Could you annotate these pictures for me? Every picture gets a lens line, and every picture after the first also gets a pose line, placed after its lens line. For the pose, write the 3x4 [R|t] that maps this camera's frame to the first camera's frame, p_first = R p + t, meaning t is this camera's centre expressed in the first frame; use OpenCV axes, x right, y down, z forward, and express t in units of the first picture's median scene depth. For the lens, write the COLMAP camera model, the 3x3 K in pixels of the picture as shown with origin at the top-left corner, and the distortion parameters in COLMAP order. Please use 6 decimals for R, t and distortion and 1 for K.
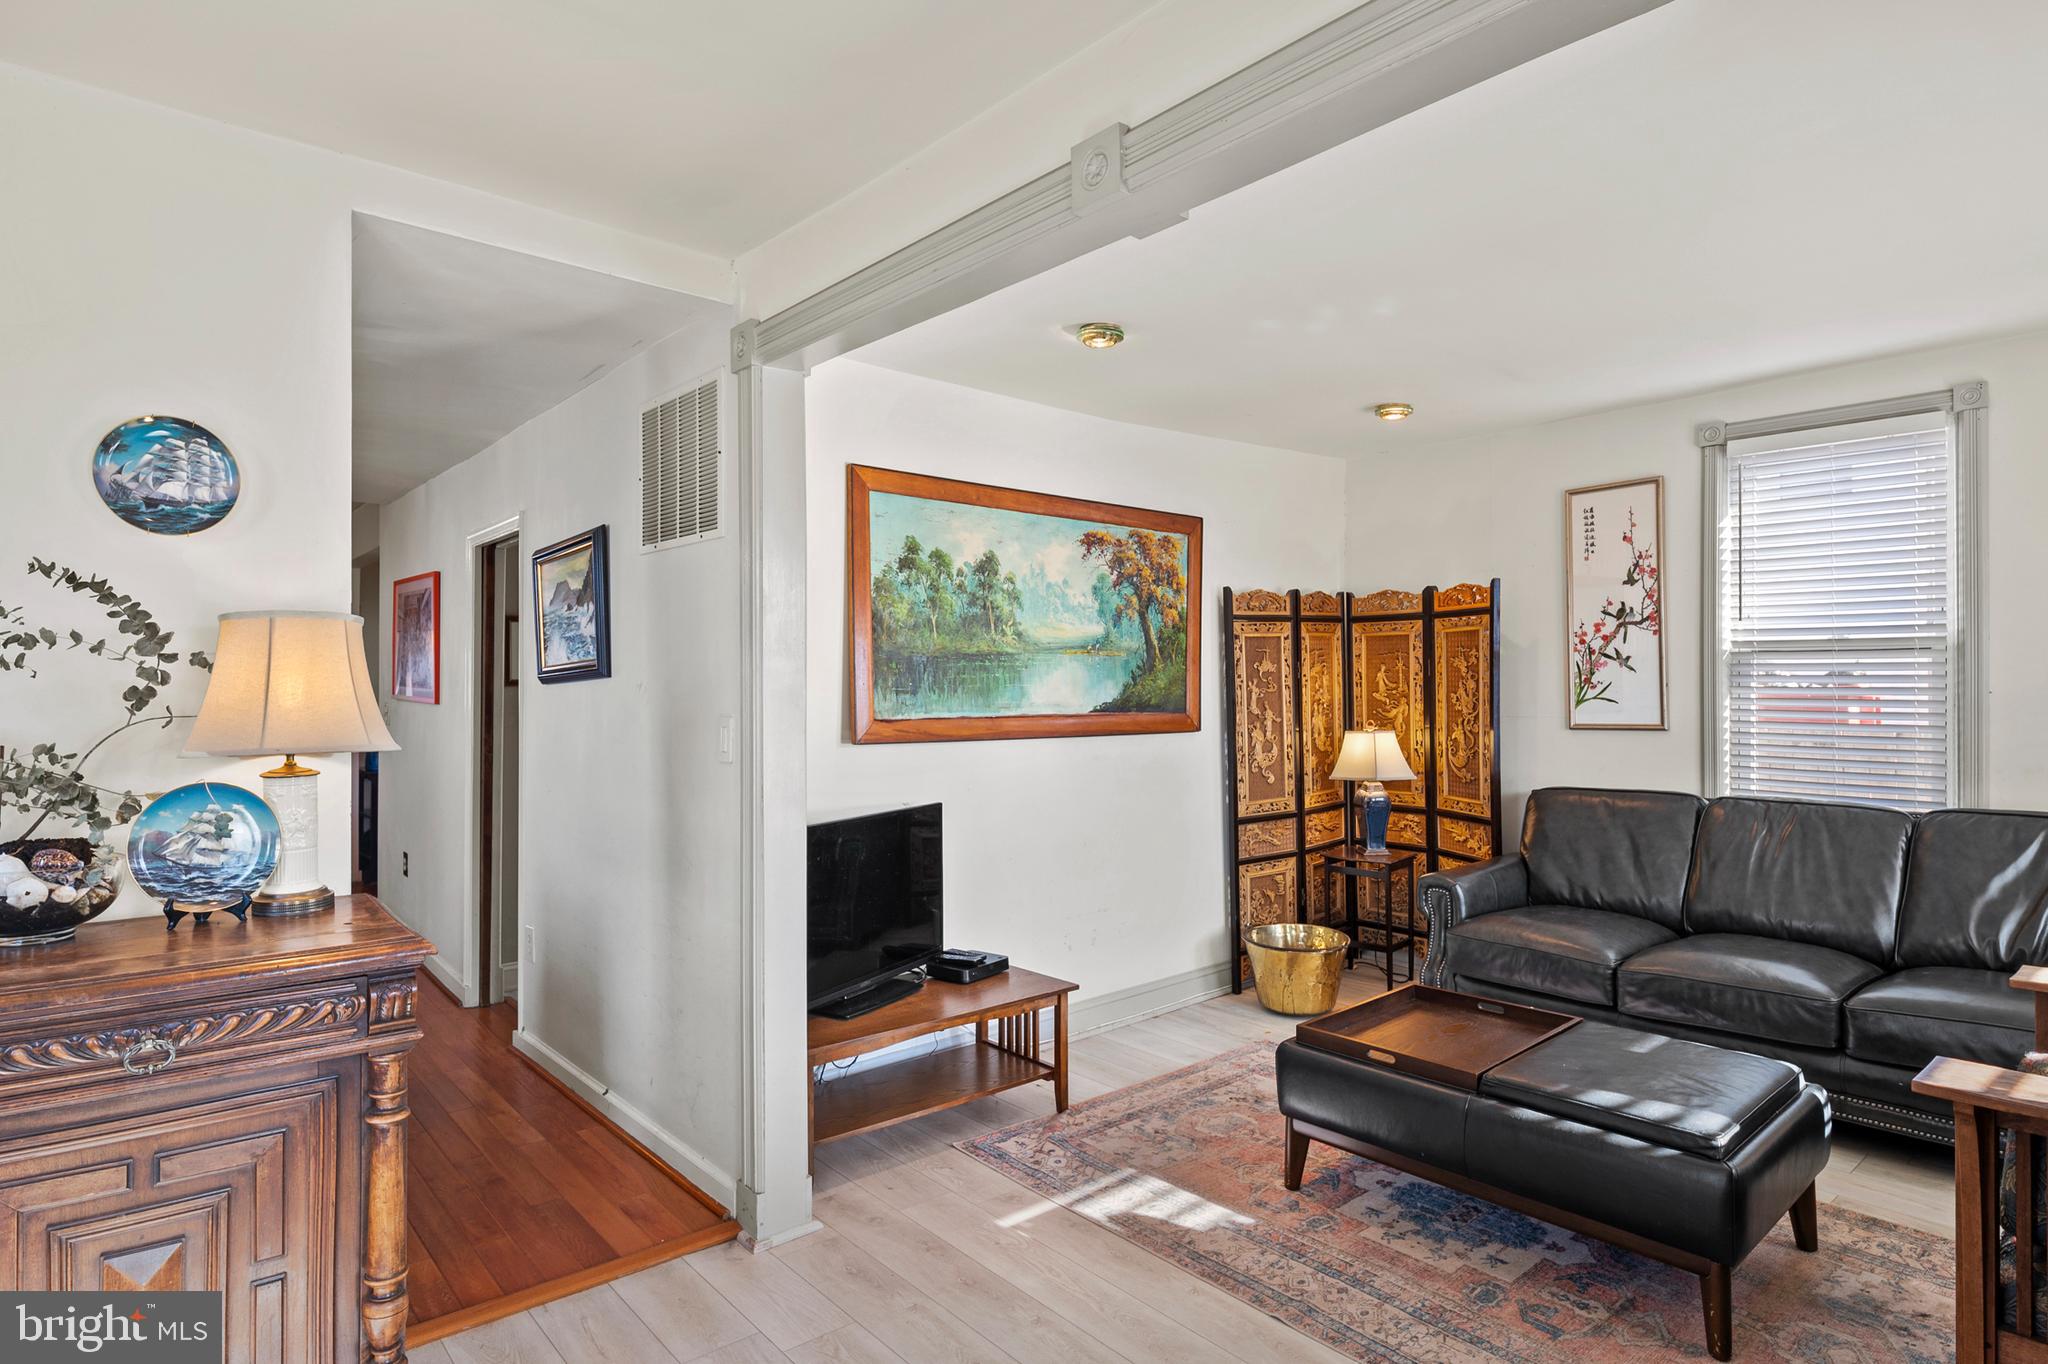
lens RADIAL K [[1120.5, 0, 1024.0], [0, 1120.5, 682.0], [0, 0, 1]] dist [0.001311, -0.000770]
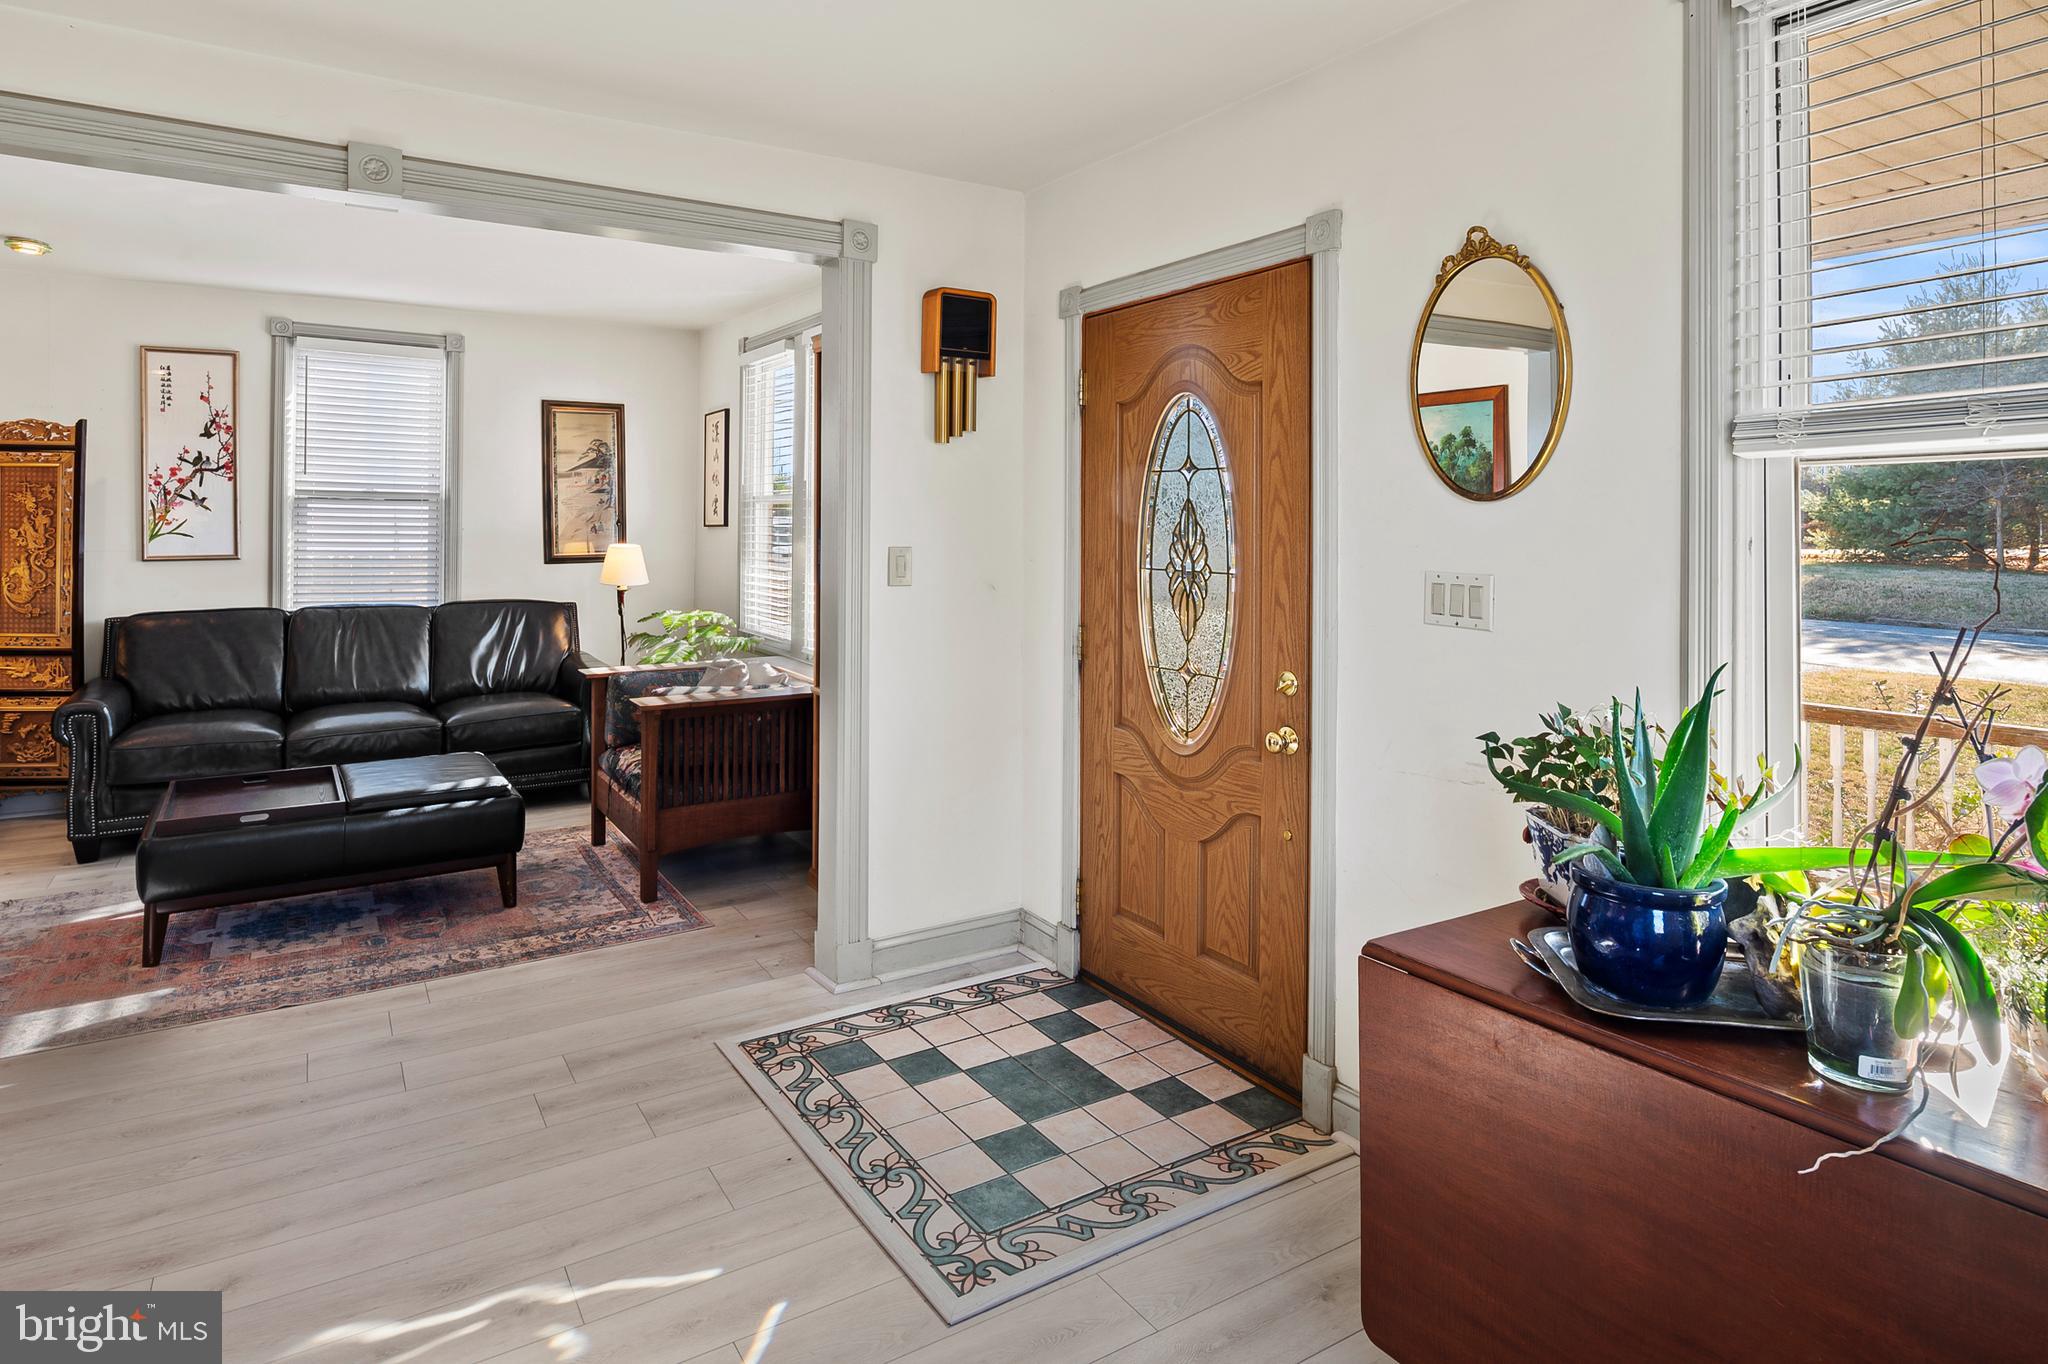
lens RADIAL K [[1113.5, 0, 1012.6], [0, 1113.5, 527.6], [0, 0, 1]] dist [-0.006282, -0.001389]
pose [[0.143096, 0.002836, 0.989705, -0.493757], [-0.012870, 0.999917, -0.001005, -0.001211], [-0.989625, -0.012594, 0.143121, -0.012028]]
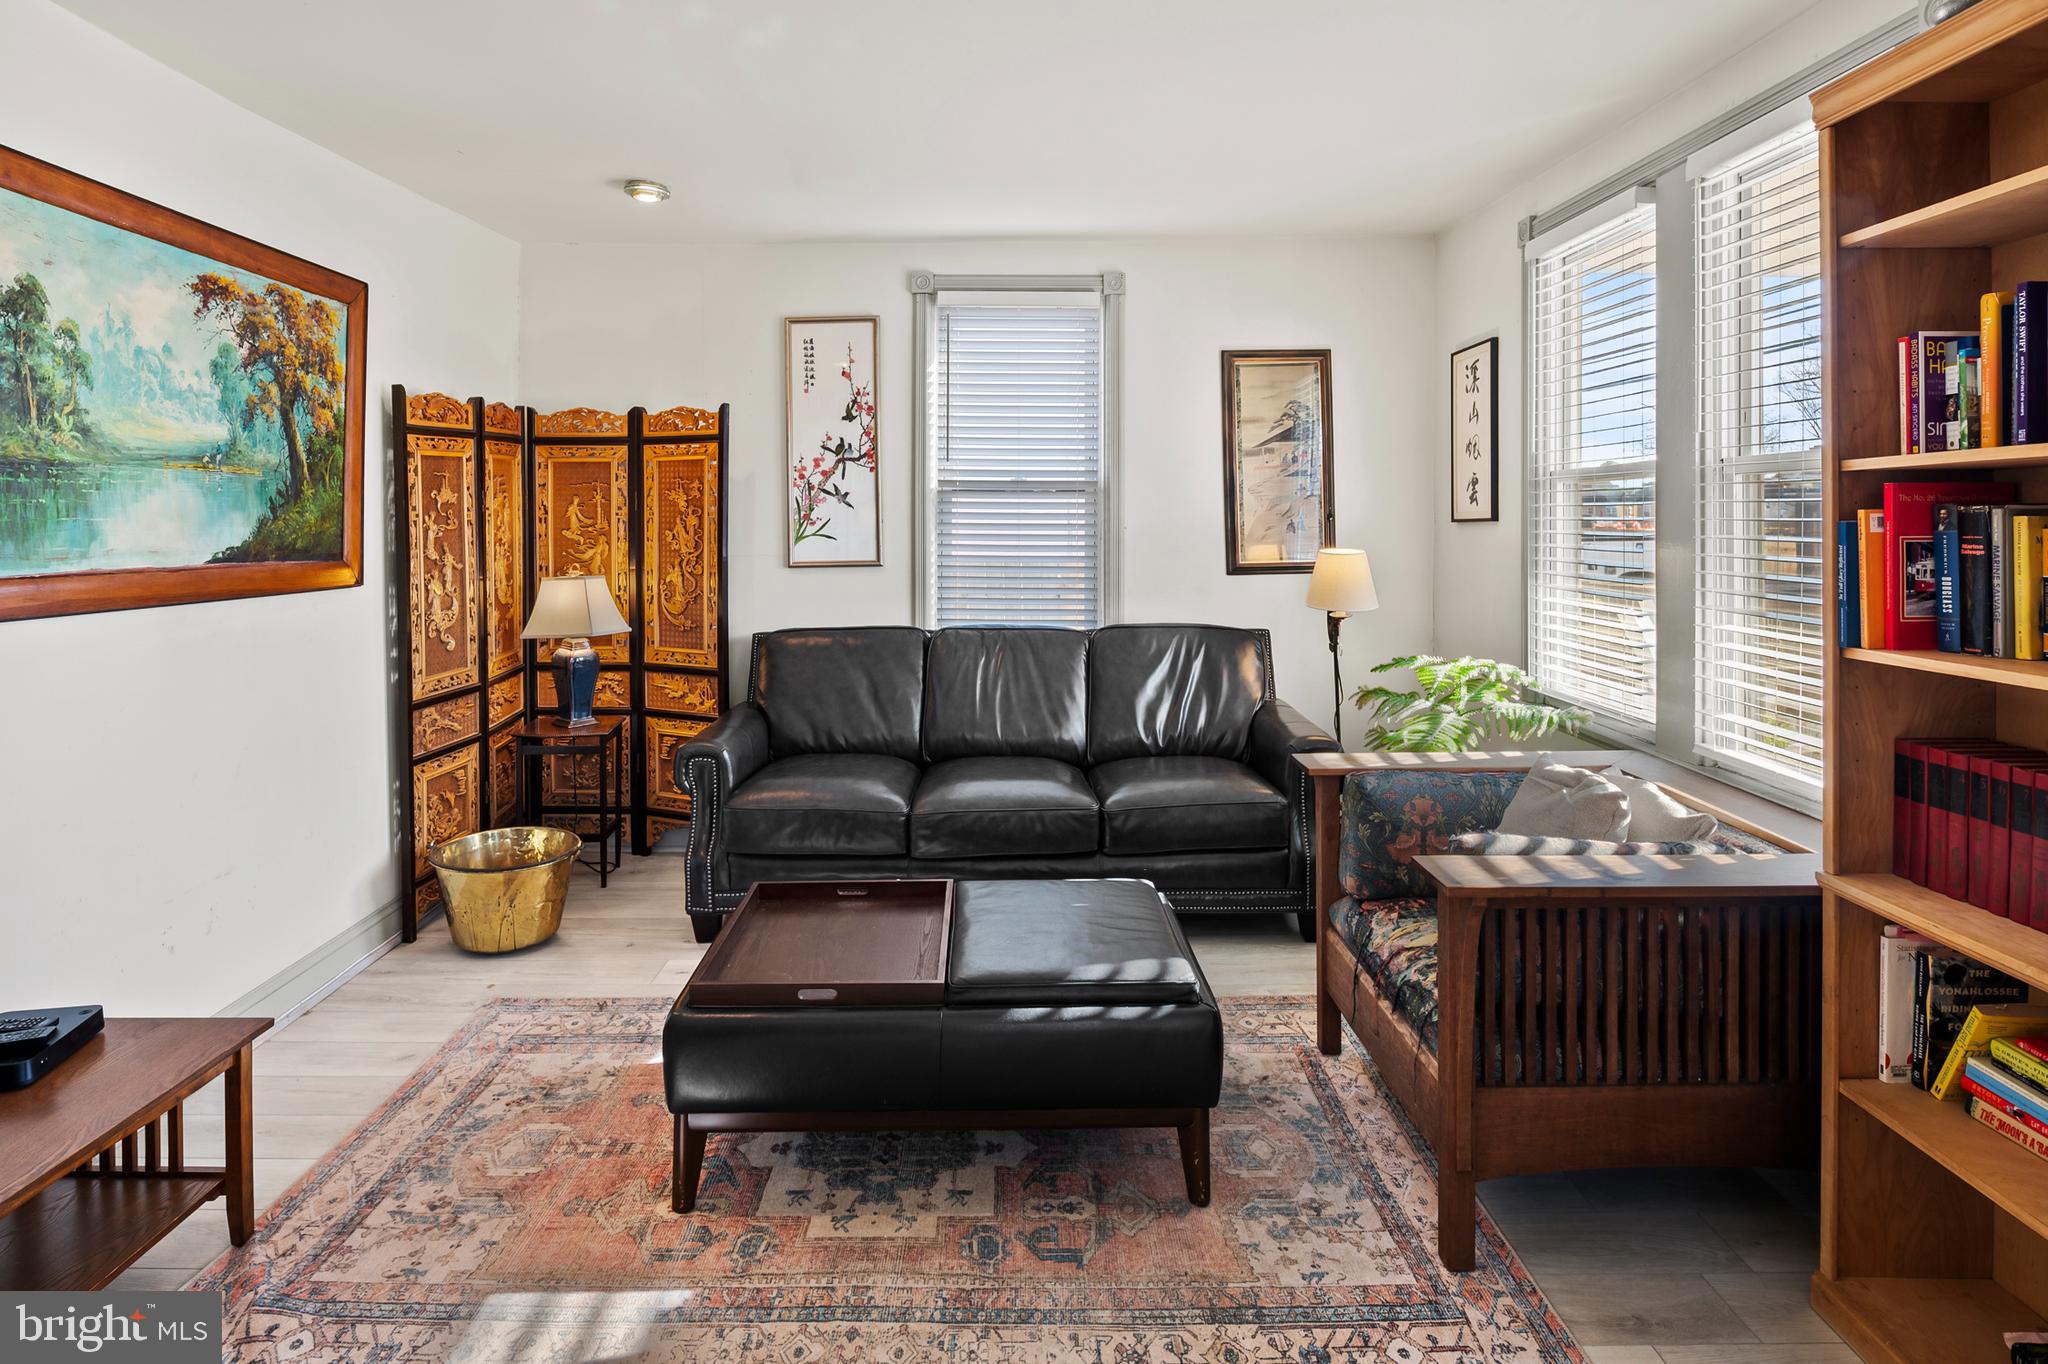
lens RADIAL K [[1112.9, 0, 1017.5], [0, 1112.9, 520.6], [0, 0, 1]] dist [0.000172, -0.006499]
pose [[0.648456, 0.002777, 0.761247, -0.113593], [-0.003613, 0.999993, -0.000570, 0.001975], [-0.761244, -0.002381, 0.648461, 0.242262]]
